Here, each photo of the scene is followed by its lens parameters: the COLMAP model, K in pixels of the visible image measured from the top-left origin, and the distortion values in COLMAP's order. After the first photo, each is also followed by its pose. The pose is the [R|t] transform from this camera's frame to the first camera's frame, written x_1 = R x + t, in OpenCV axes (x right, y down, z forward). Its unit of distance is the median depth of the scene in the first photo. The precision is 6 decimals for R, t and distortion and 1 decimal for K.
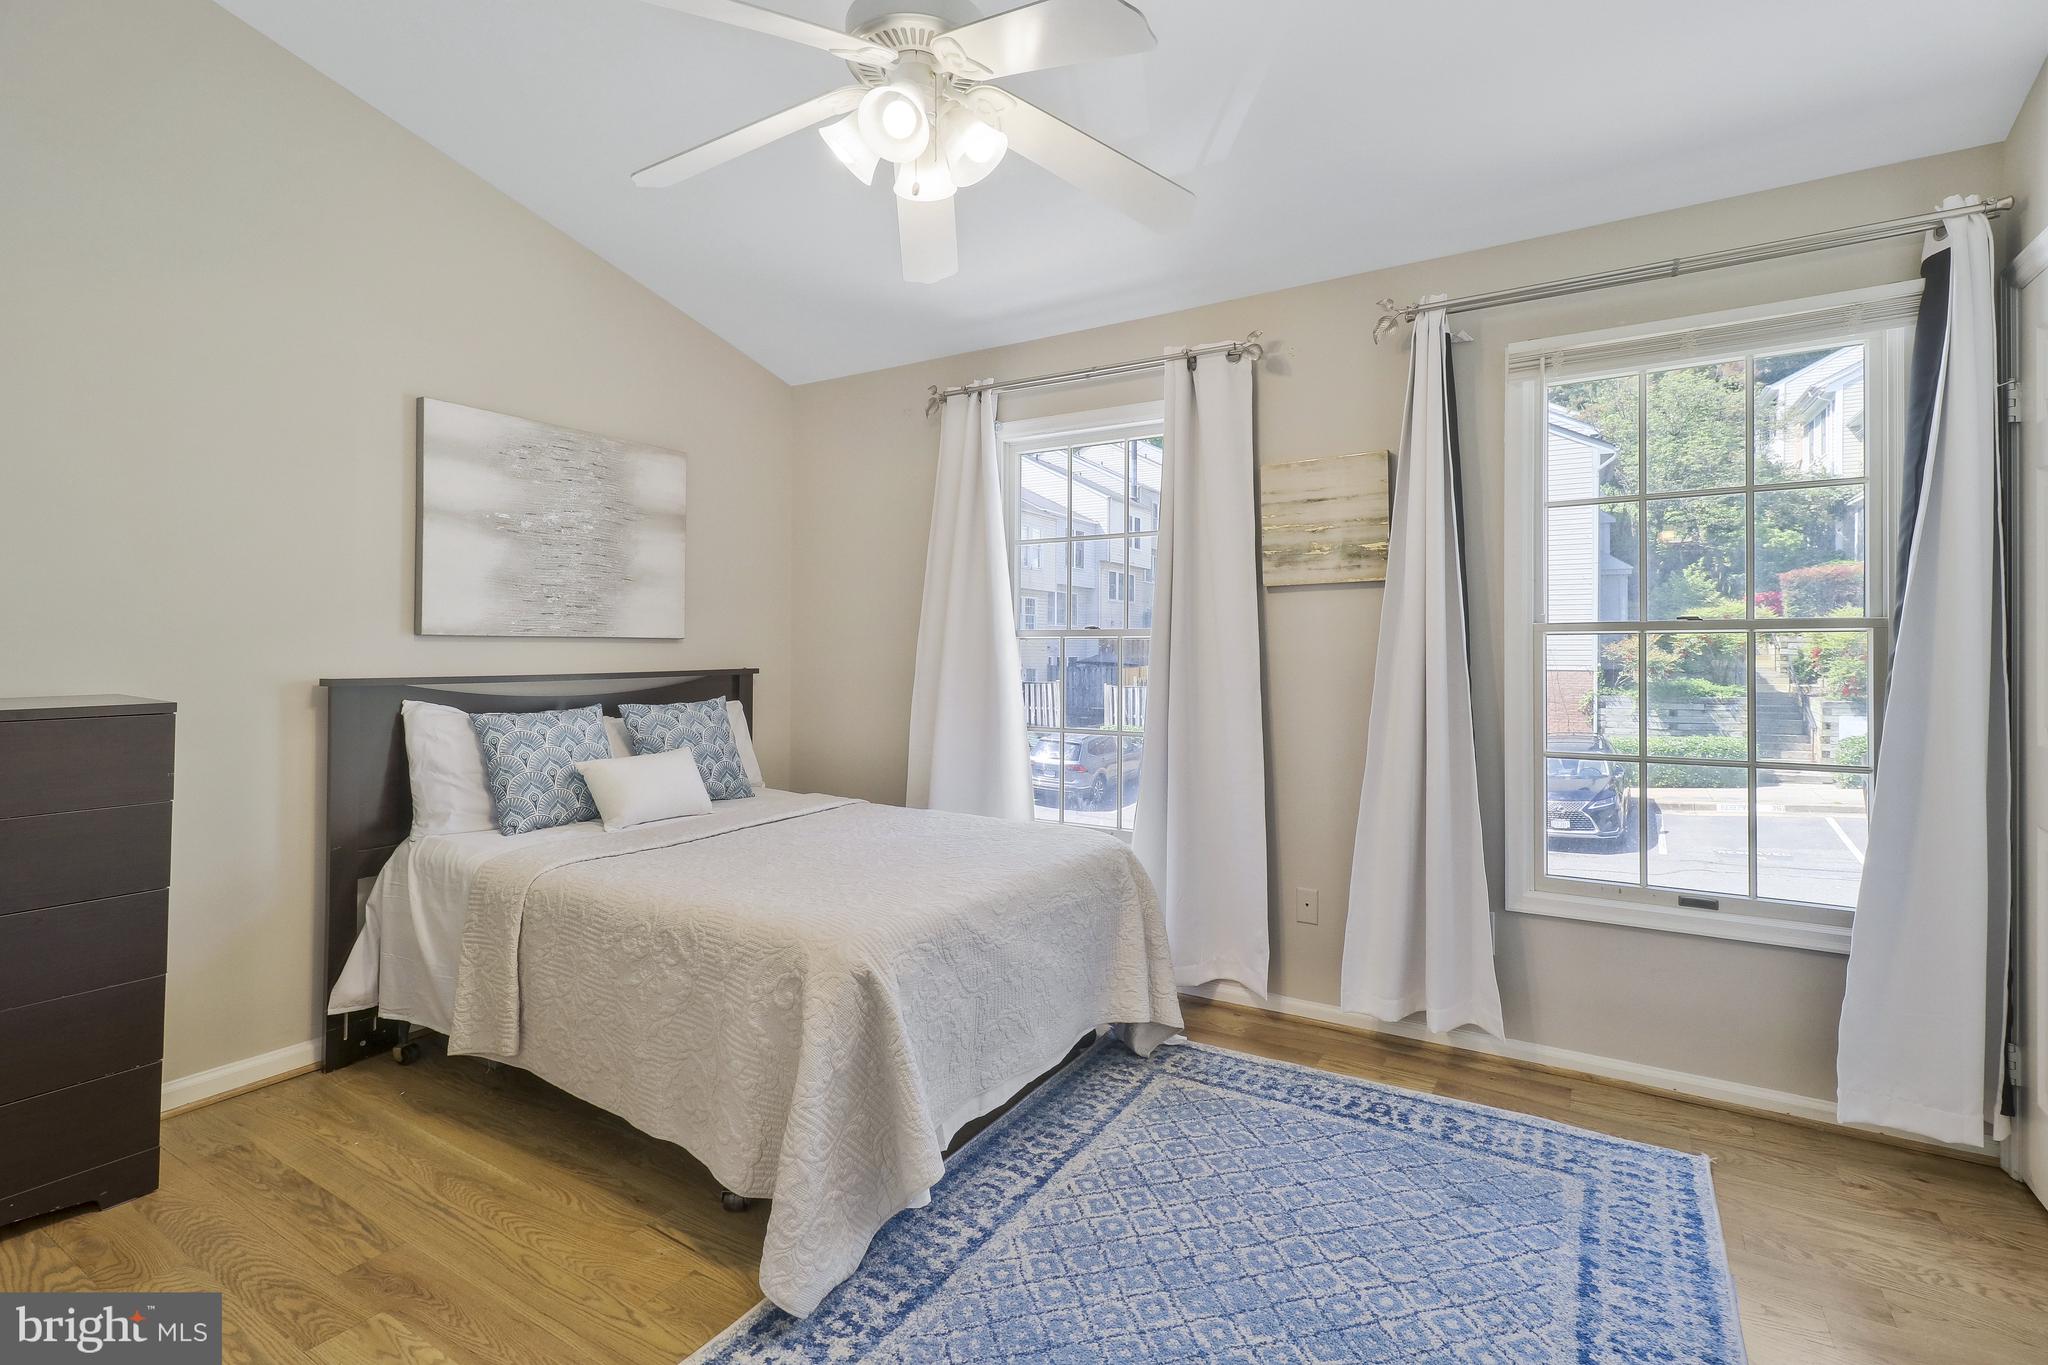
lens RADIAL K [[945.6, 0, 1023.1], [0, 945.6, 669.4], [0, 0, 1]] dist [0.000726, 0.000275]
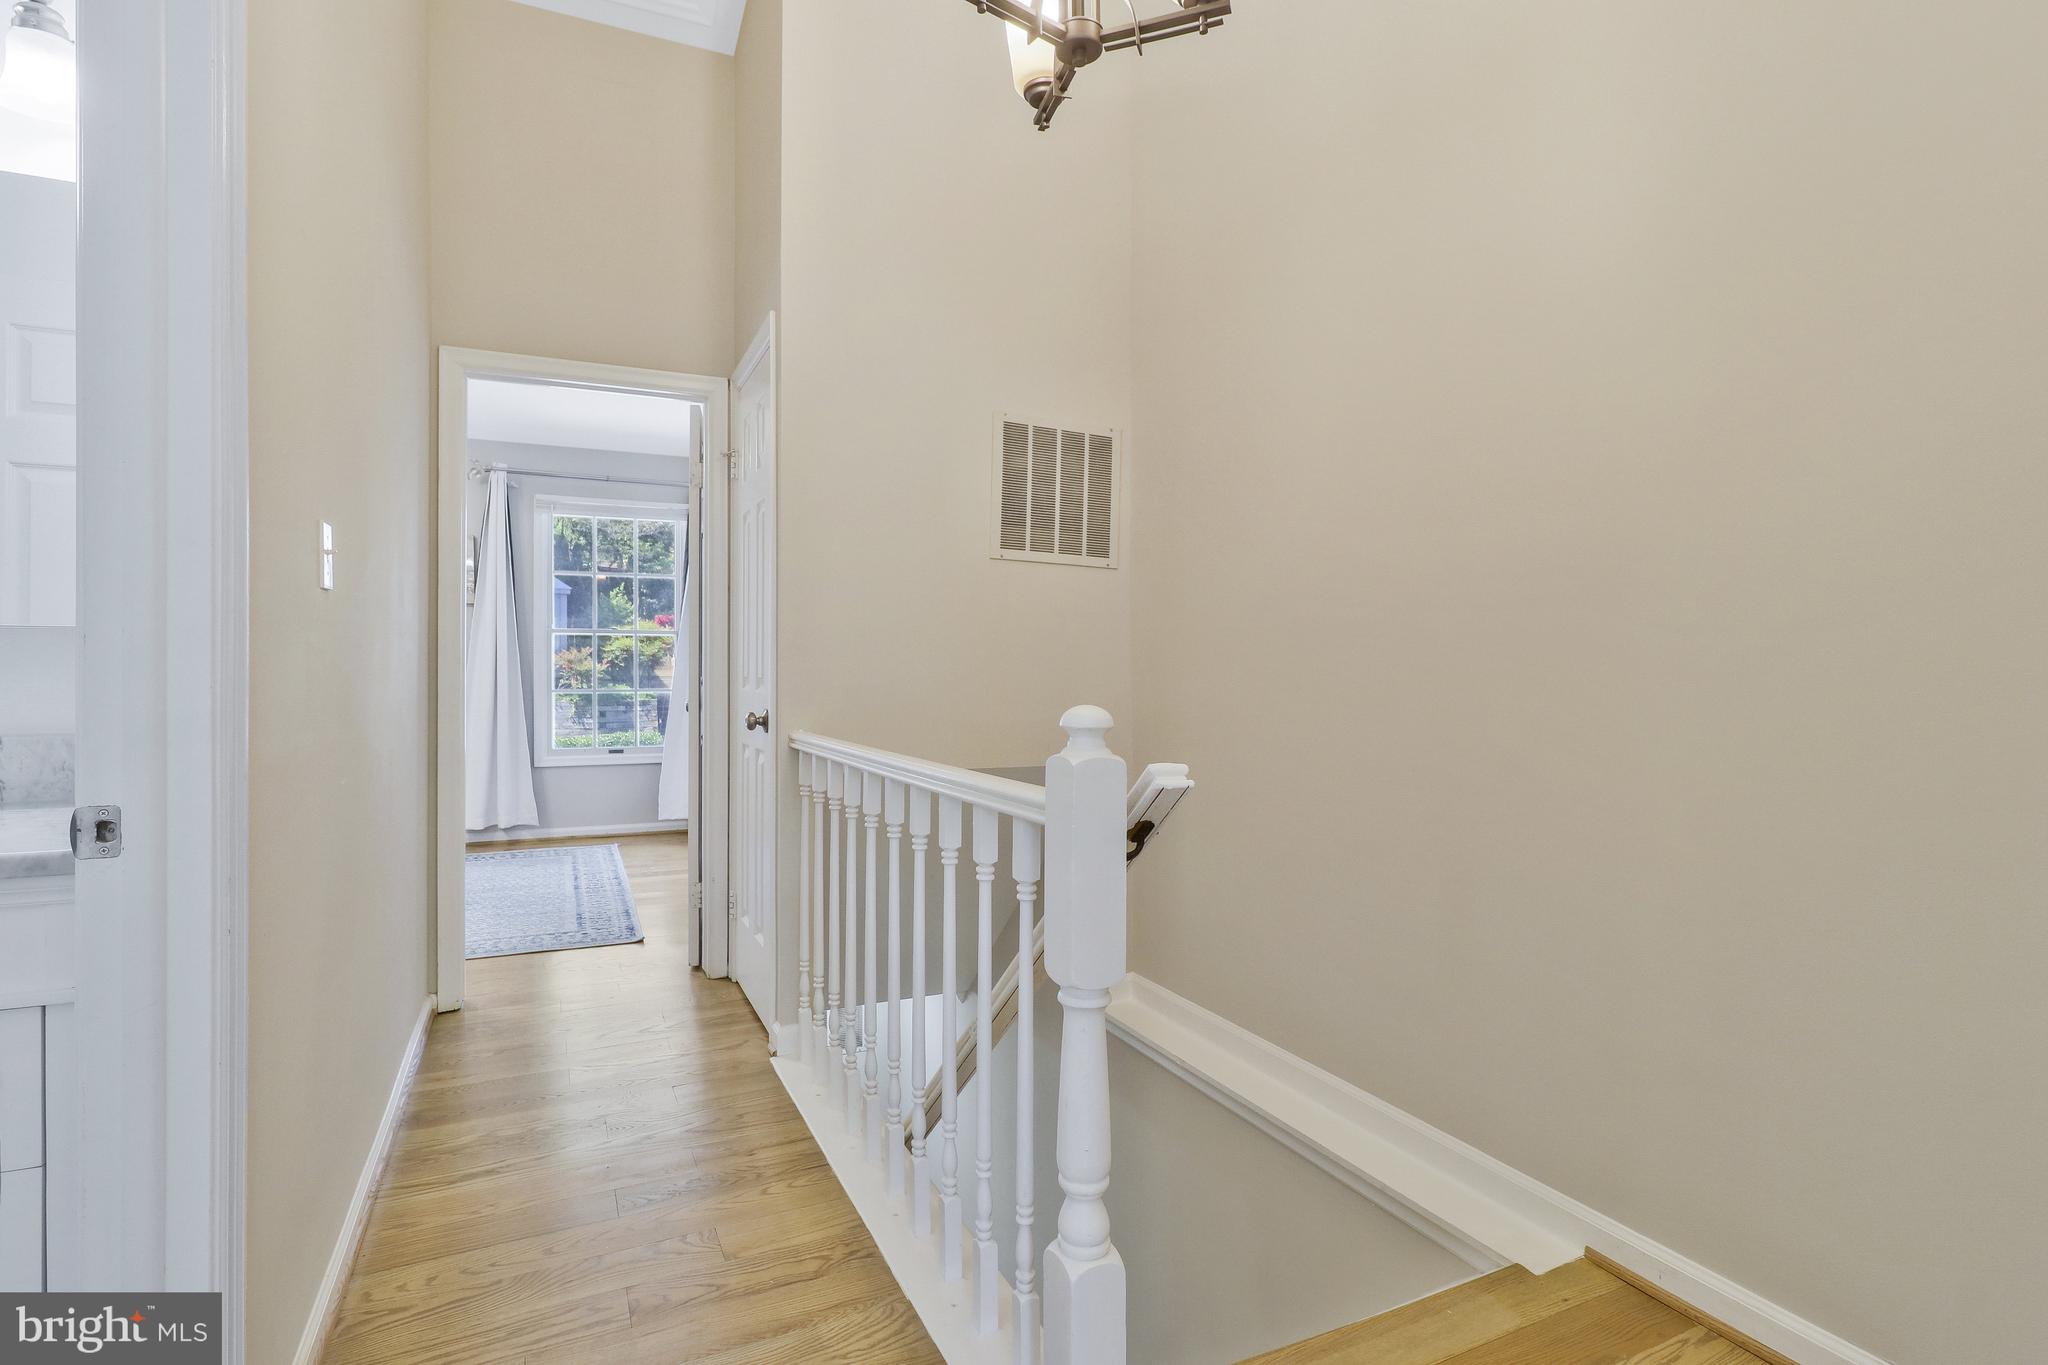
lens RADIAL K [[1026.3, 0, 1026.0], [0, 1026.3, 663.3], [0, 0, 1]] dist [0.003041, 0.001449]
pose [[0.545074, 0.007872, 0.838351, -0.132214], [0.010621, 0.999811, -0.016294, 0.012995], [-0.838321, 0.017786, 0.544887, -0.188721]]
